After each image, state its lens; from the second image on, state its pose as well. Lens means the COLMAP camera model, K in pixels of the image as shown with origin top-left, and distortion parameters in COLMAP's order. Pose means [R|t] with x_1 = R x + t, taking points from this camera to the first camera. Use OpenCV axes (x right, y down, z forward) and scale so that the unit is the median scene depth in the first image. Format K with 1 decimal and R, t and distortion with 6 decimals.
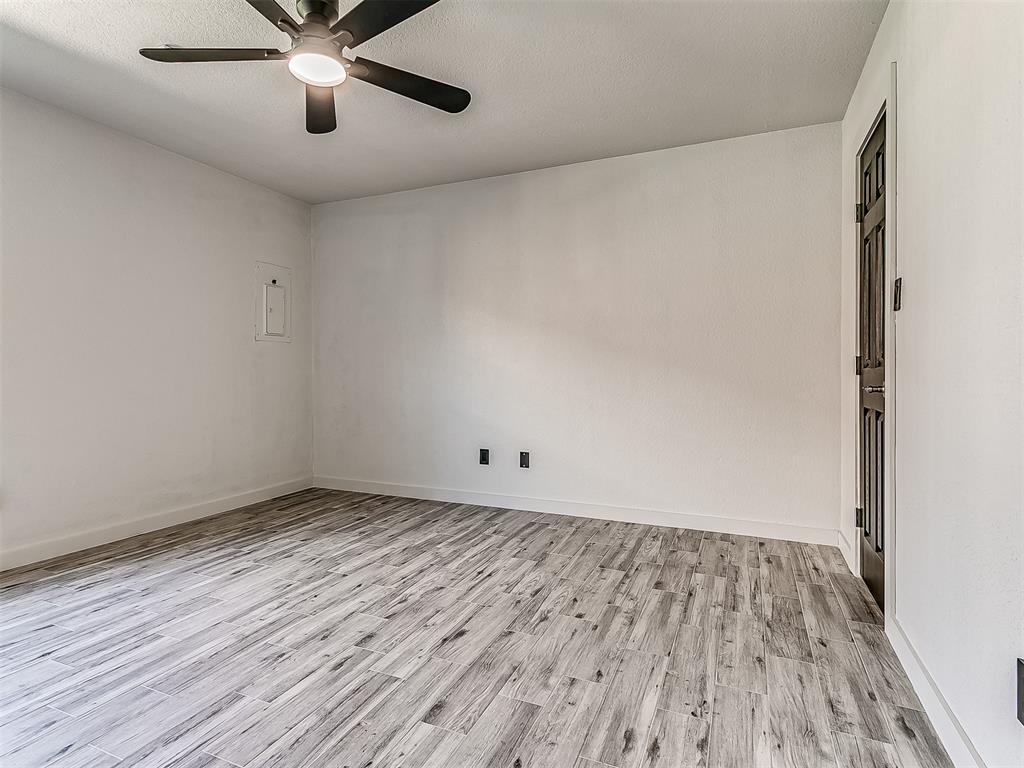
lens RADIAL K [[535.5, 0, 509.0], [0, 535.5, 374.7], [0, 0, 1]] dist [0.003470, -0.003519]
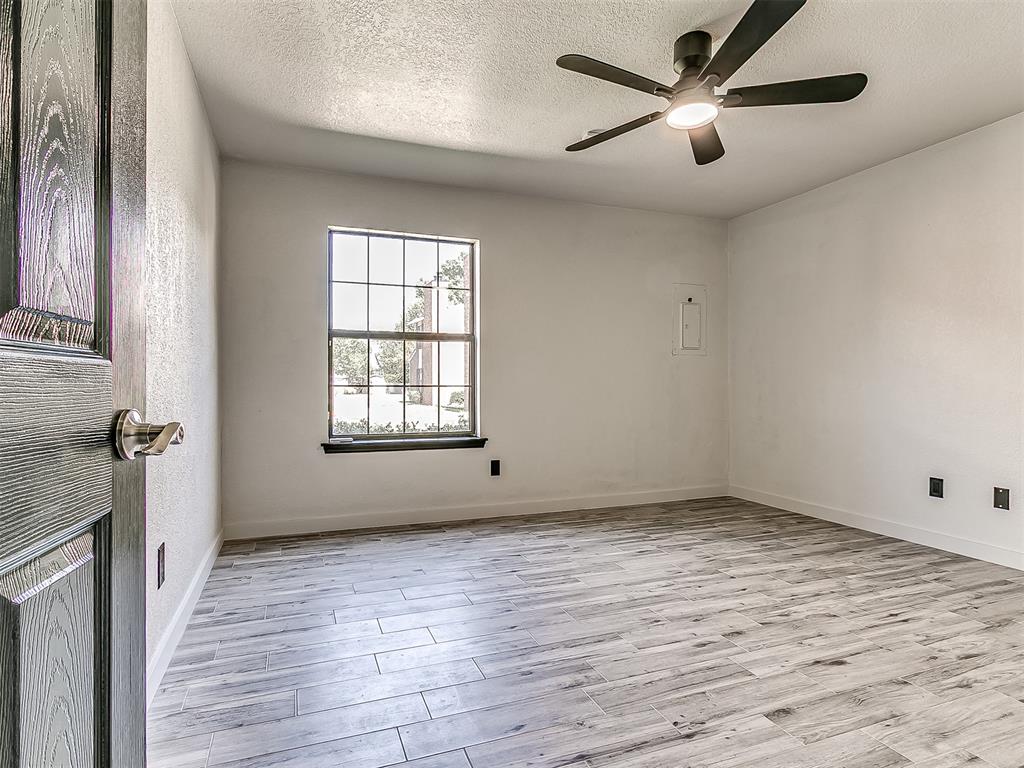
lens RADIAL K [[535.5, 0, 509.1], [0, 535.5, 385.8], [0, 0, 1]] dist [0.003470, -0.003519]
pose [[0.712773, 0.001466, -0.701393, 0.131407], [-0.001288, 0.999999, 0.000781, -0.000406], [0.701393, 0.000347, 0.712774, -0.060689]]
